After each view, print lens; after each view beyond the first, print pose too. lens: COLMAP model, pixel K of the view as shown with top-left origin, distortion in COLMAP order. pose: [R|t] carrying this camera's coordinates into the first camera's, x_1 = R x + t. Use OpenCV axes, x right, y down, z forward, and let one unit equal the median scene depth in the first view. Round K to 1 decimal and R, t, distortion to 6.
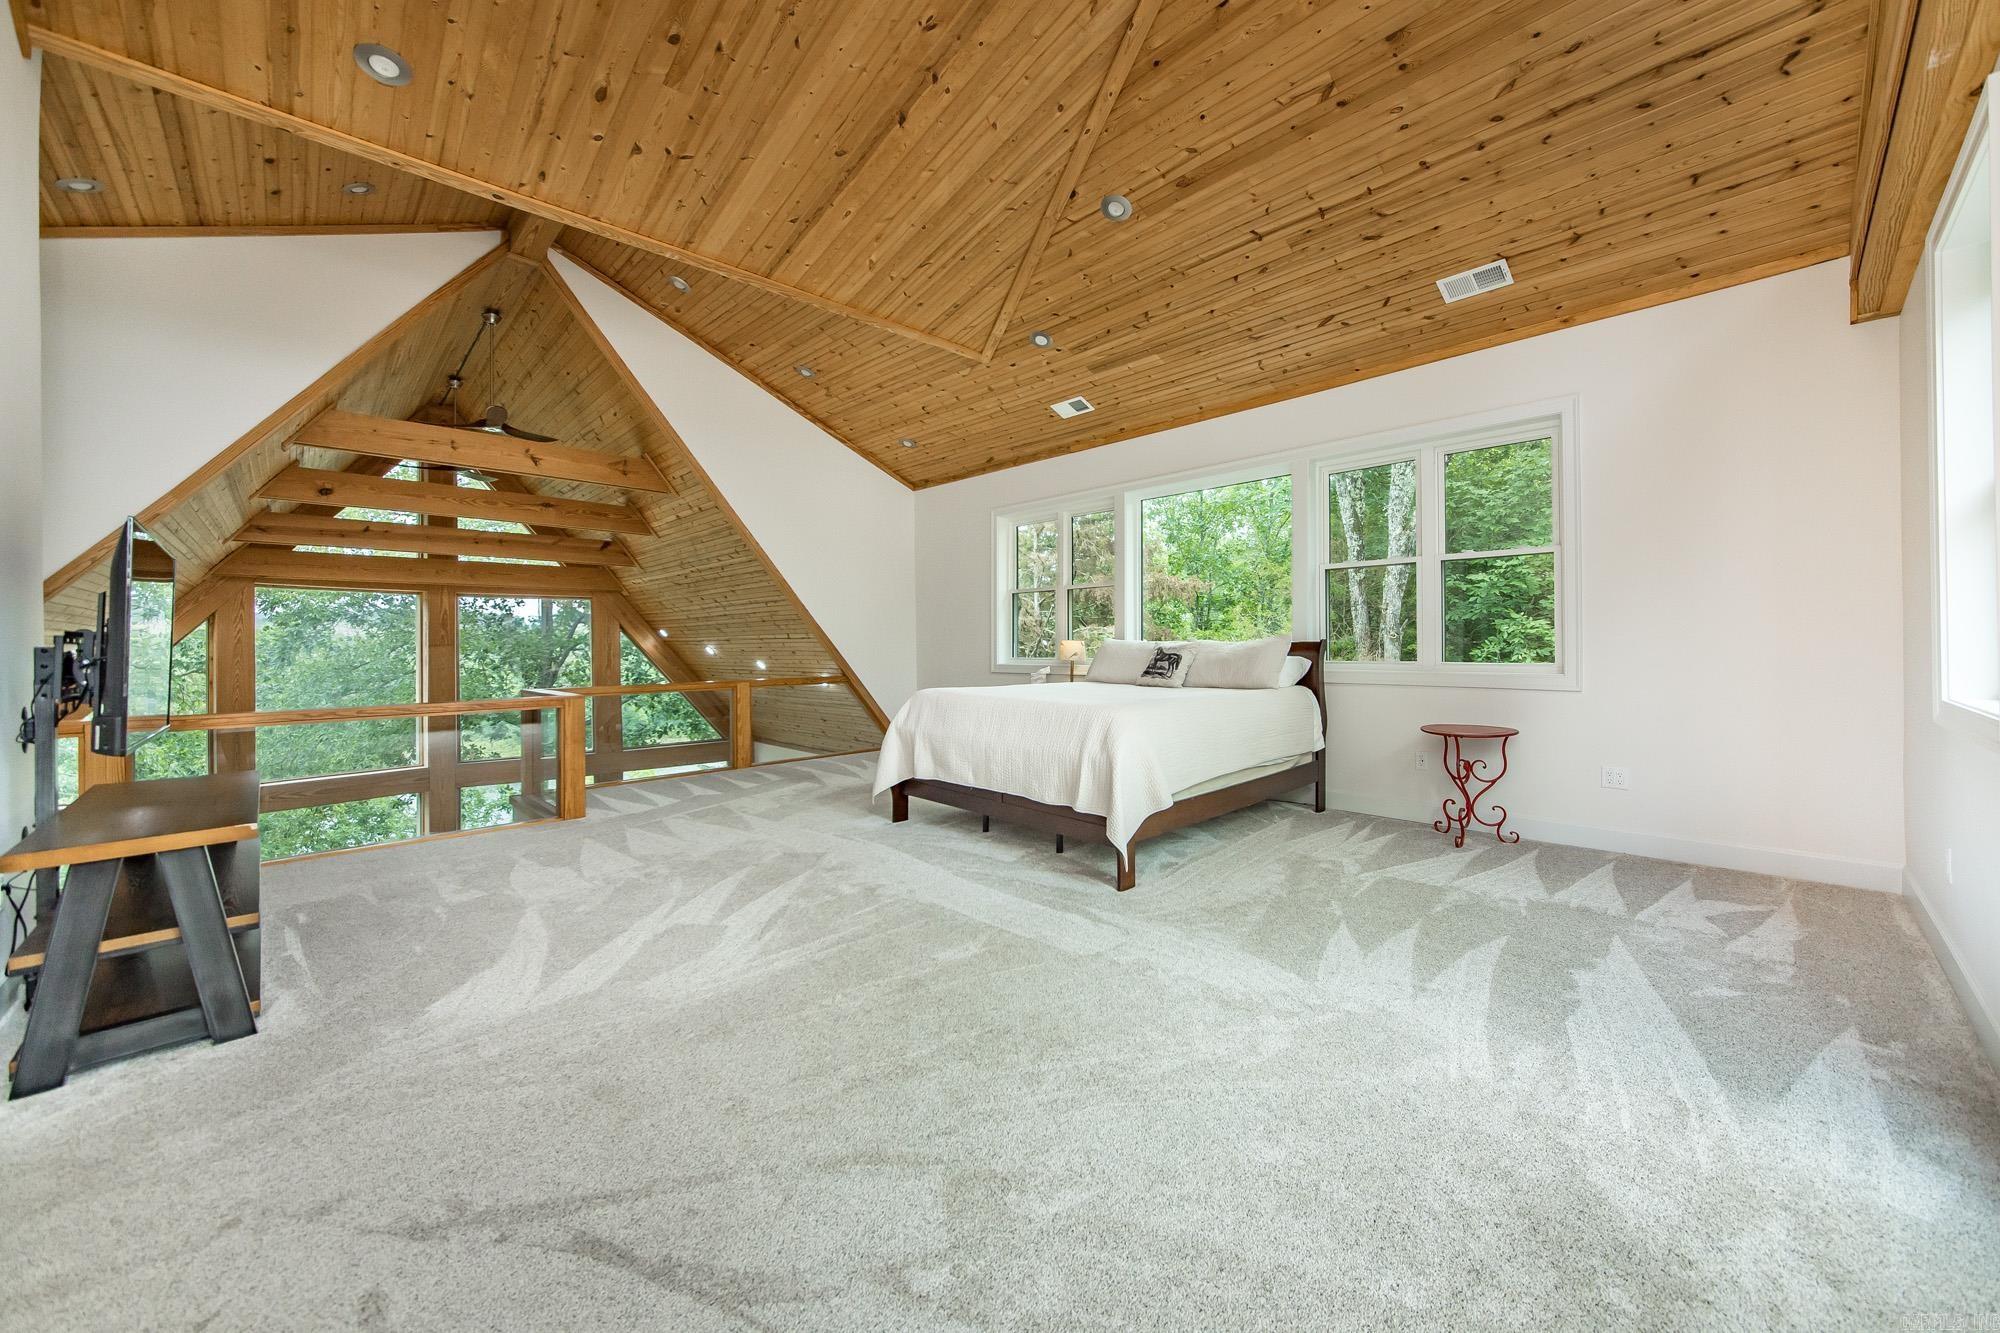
lens RADIAL K [[732.8, 0, 998.5], [0, 732.8, 649.4], [0, 0, 1]] dist [-0.016091, 0.005264]
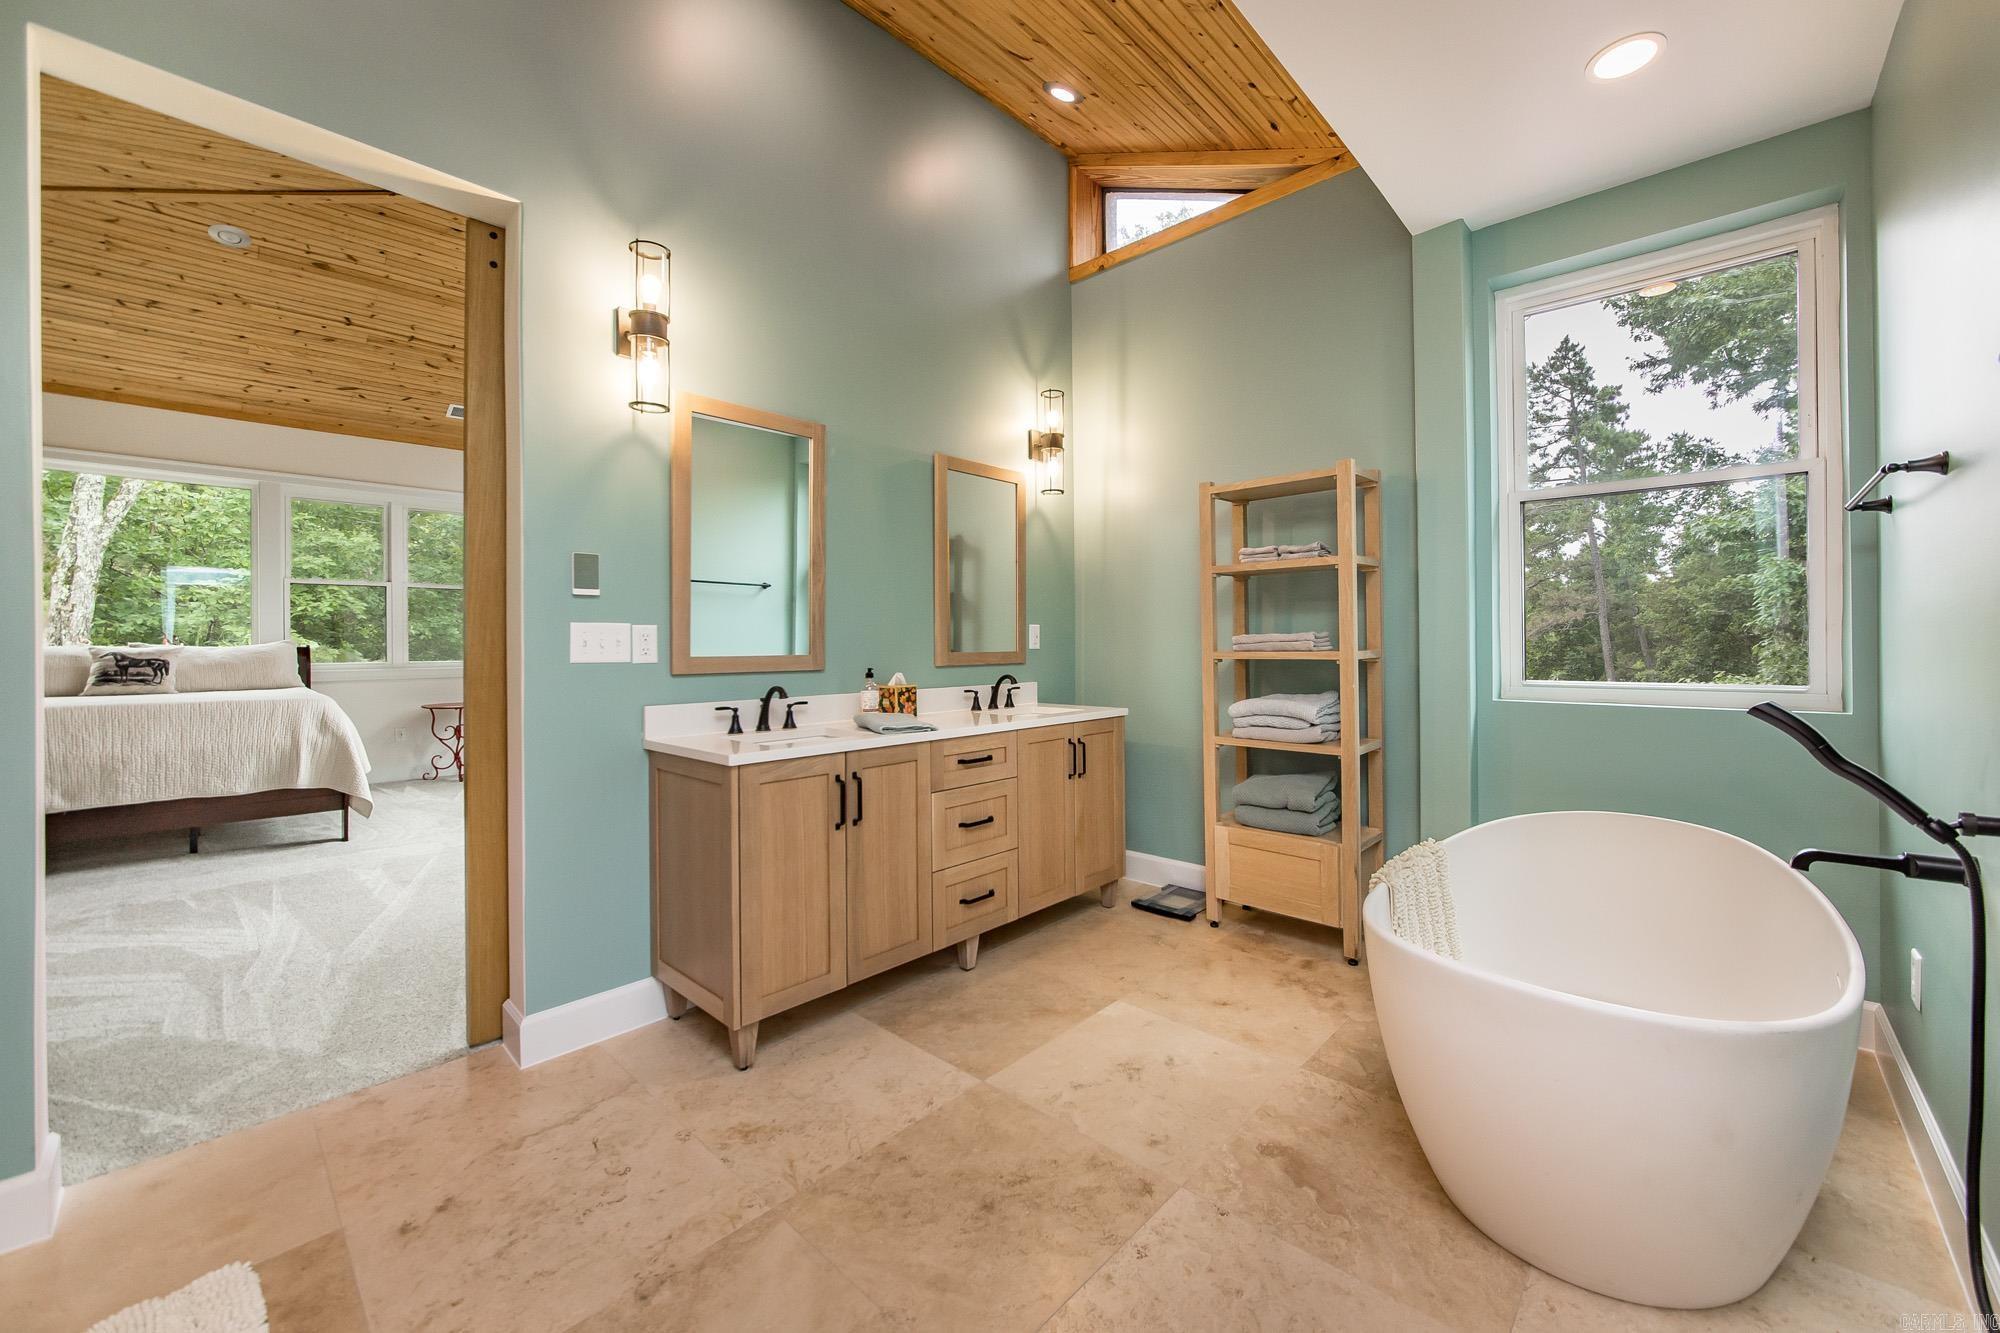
lens RADIAL K [[732.8, 0, 998.5], [0, 732.8, 649.4], [0, 0, 1]] dist [-0.016091, 0.005264]
pose [[-0.024357, 0.001032, 0.999703, -0.756268], [0.013600, 0.999907, -0.000701, 0.009709], [-0.999611, 0.013579, -0.024368, -0.067670]]
